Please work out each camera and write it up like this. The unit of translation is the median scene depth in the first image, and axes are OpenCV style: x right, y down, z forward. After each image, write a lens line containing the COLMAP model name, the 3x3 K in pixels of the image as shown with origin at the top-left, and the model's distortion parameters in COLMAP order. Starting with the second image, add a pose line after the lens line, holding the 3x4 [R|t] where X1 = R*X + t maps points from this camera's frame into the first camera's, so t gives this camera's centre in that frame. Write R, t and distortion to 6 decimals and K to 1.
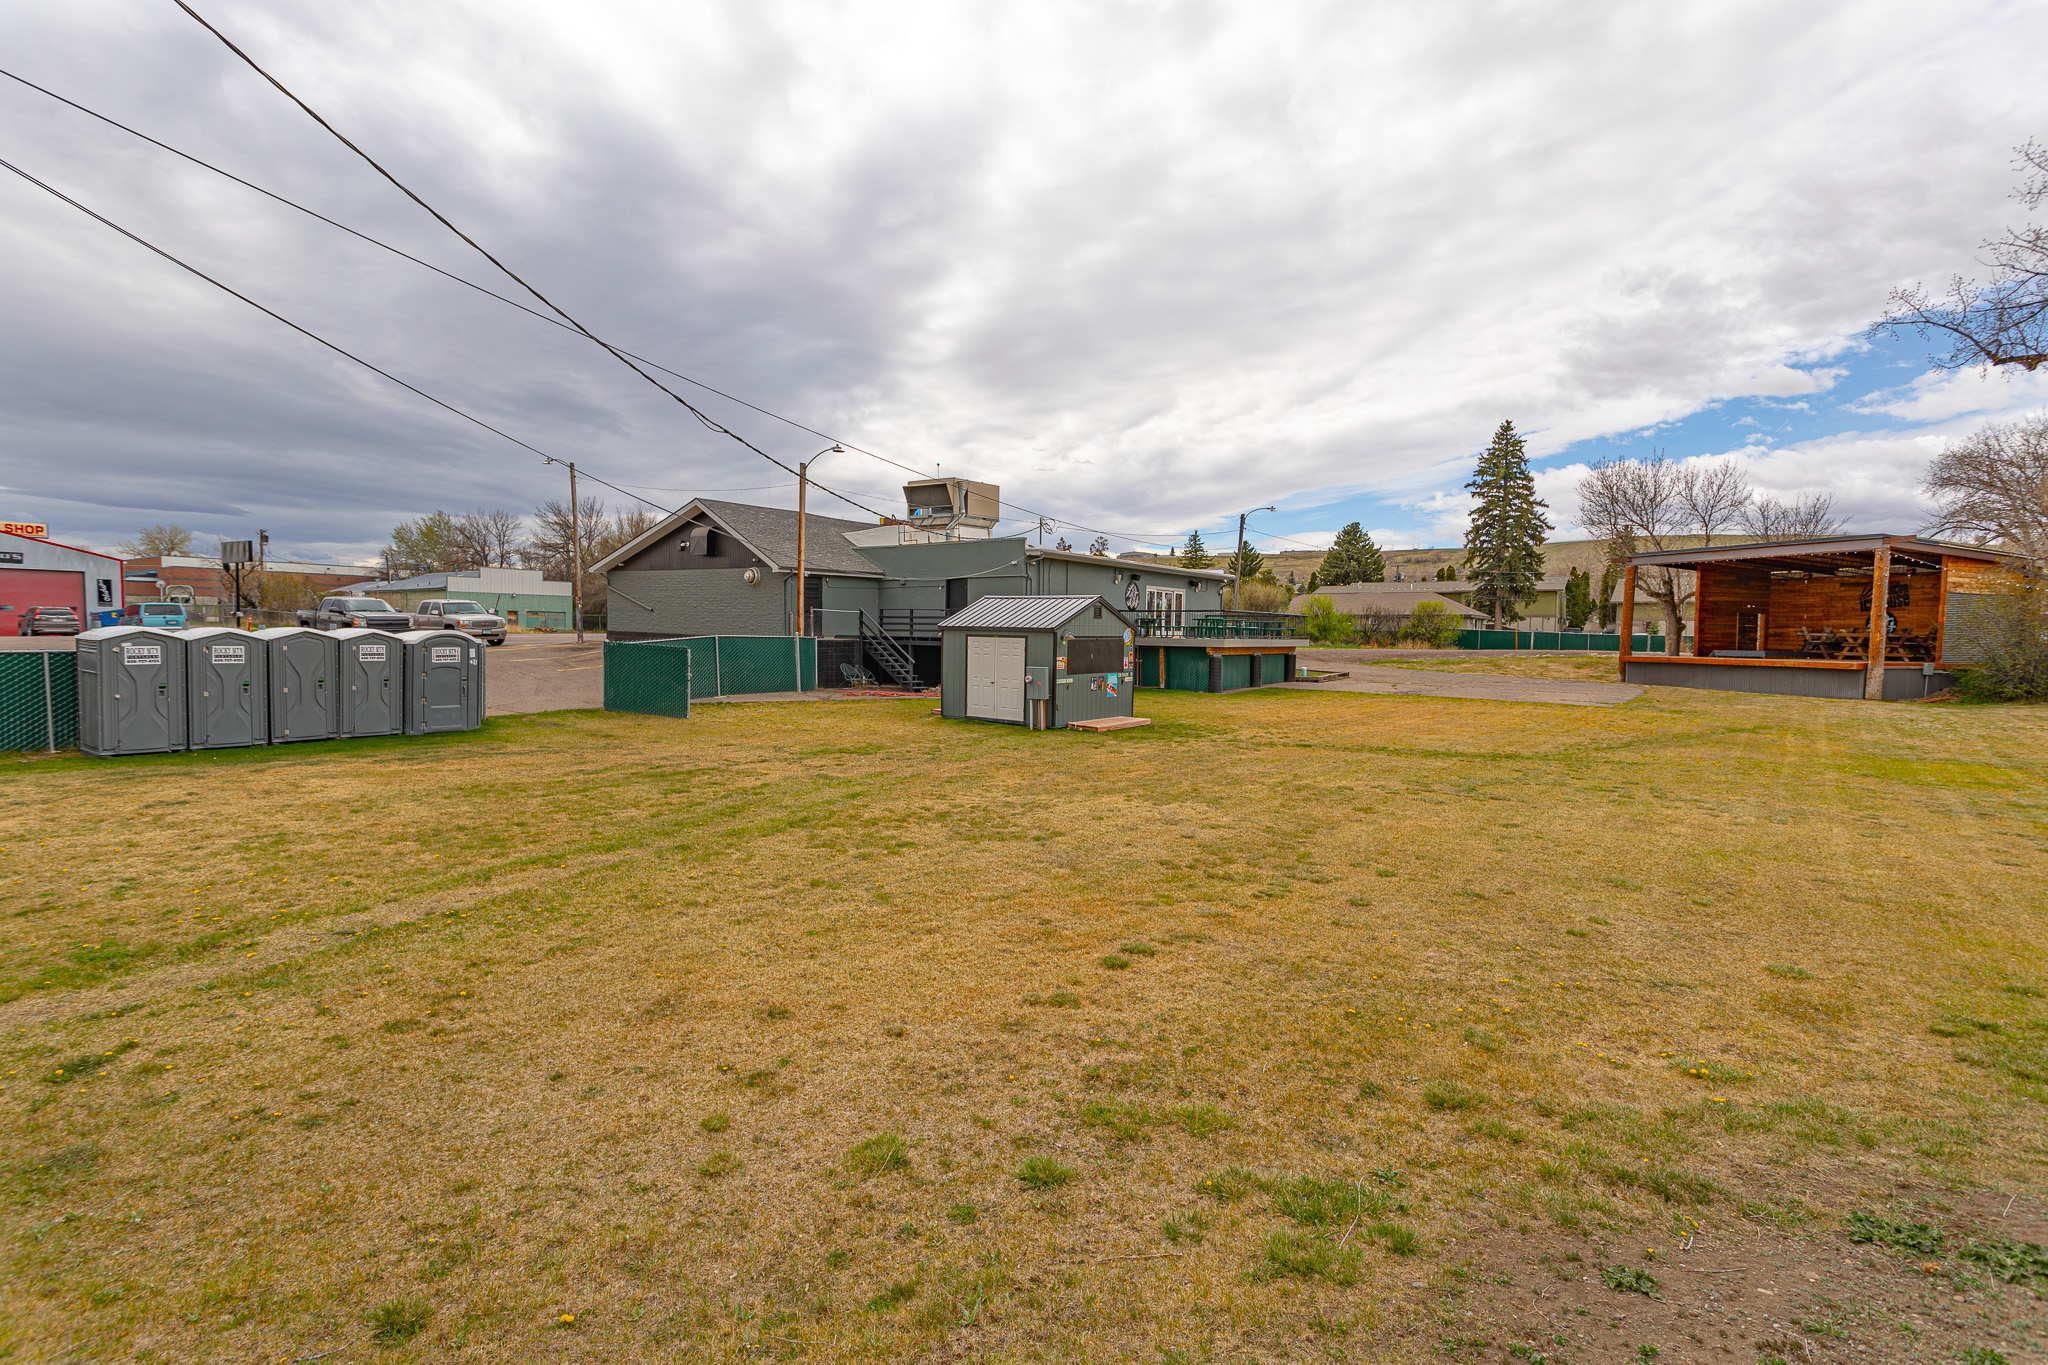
lens RADIAL K [[979.2, 0, 1024.0], [0, 979.2, 682.5], [0, 0, 1]] dist [0.010919, 0.000929]
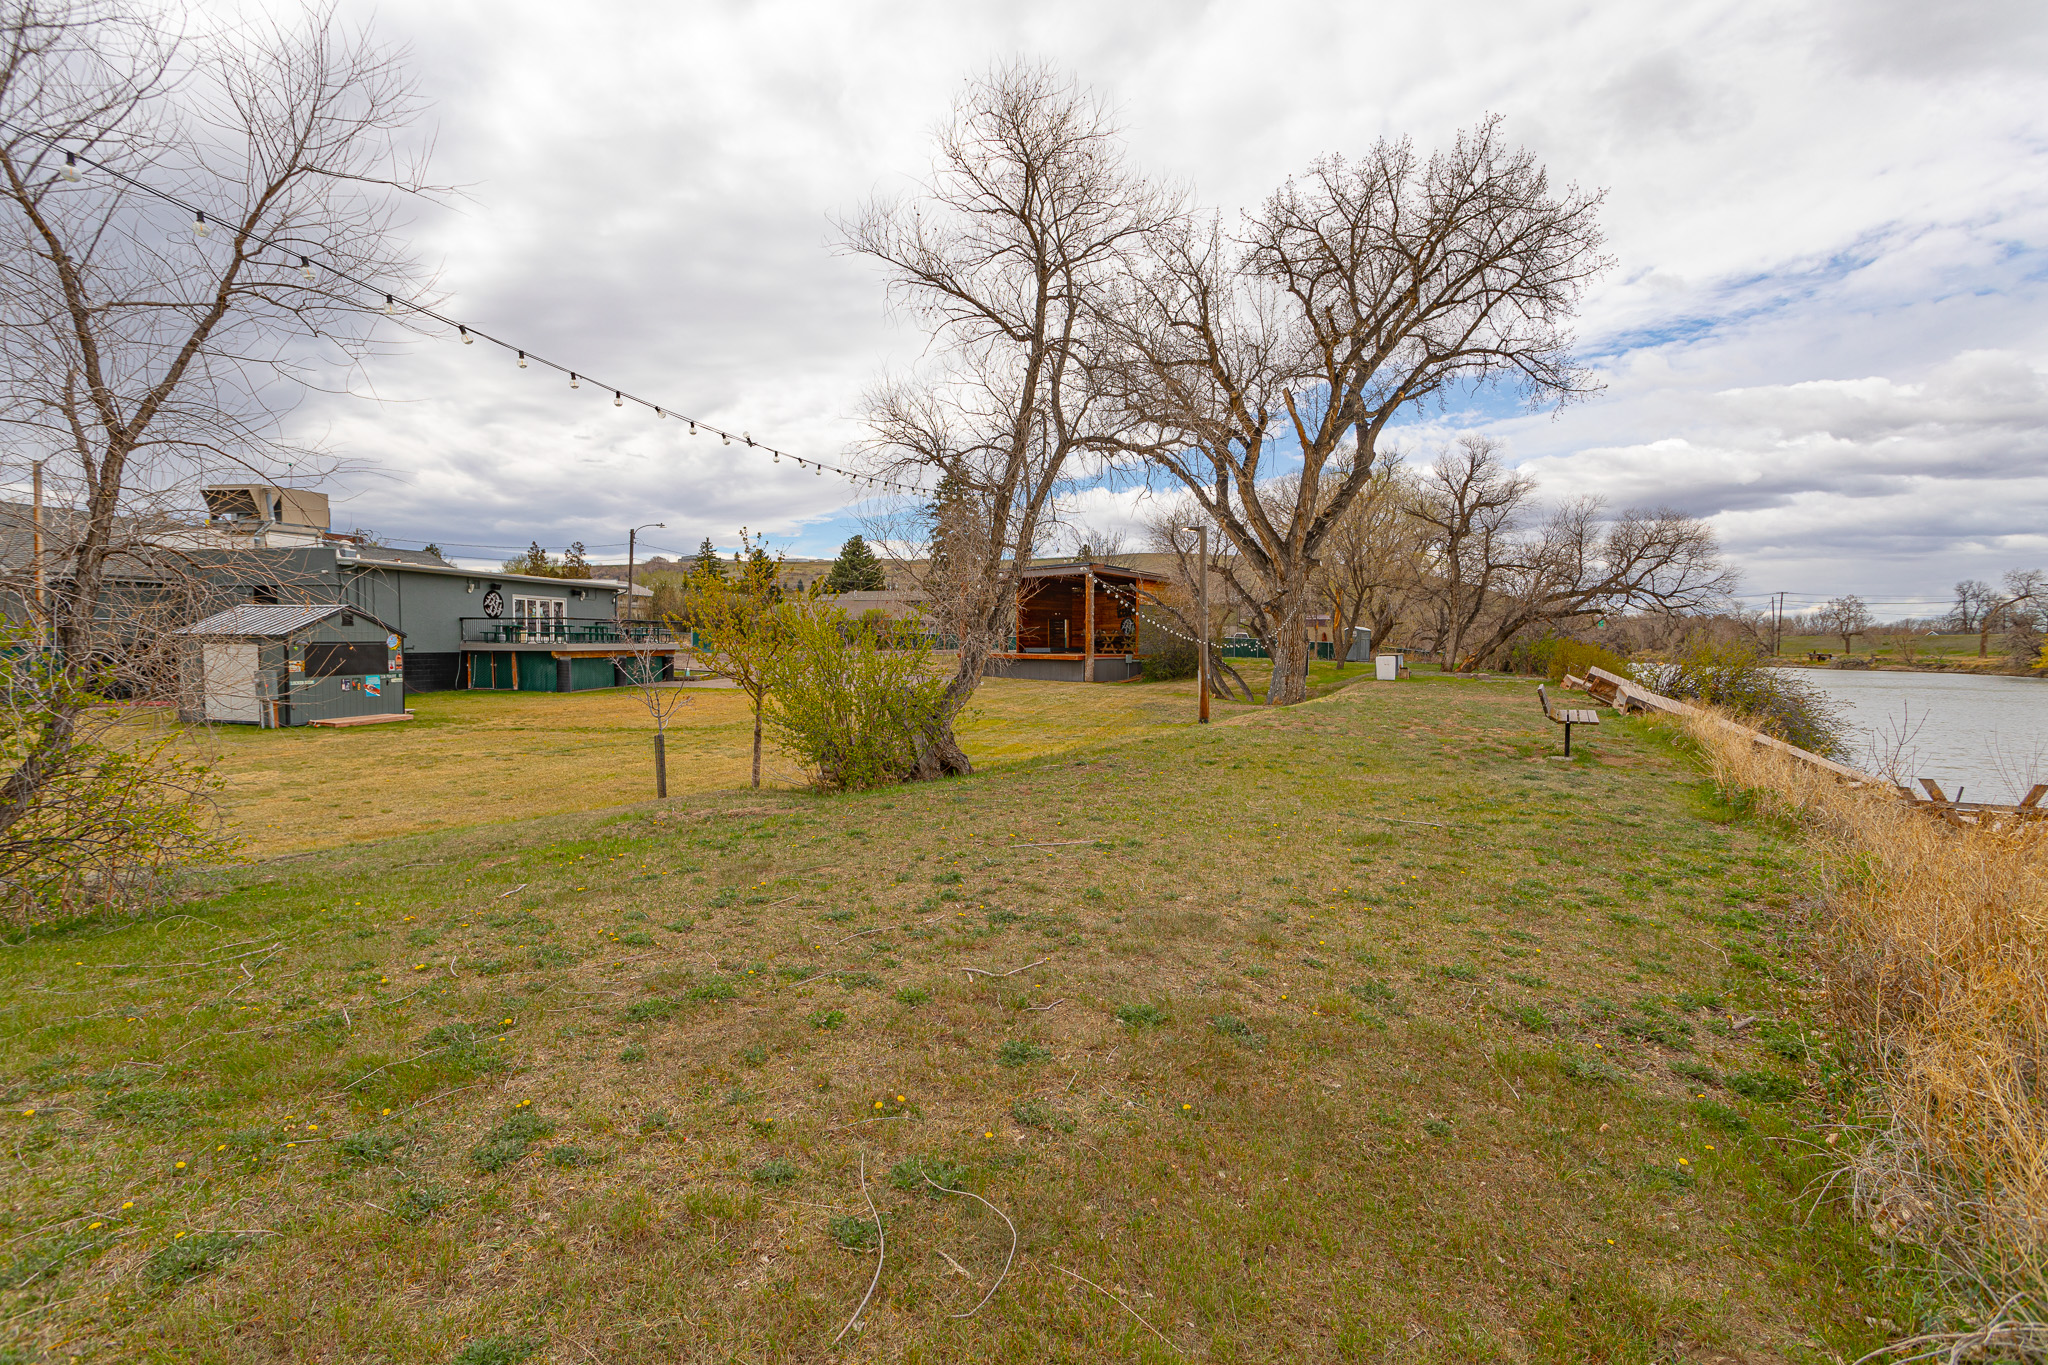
lens RADIAL K [[979.2, 0, 1024.0], [0, 979.2, 682.5], [0, 0, 1]] dist [0.010919, 0.000929]
pose [[0.905149, -0.029593, 0.424064, 0.167588], [0.031971, 0.999488, 0.001506, 0.012228], [-0.423891, 0.012194, 0.905631, -0.191023]]
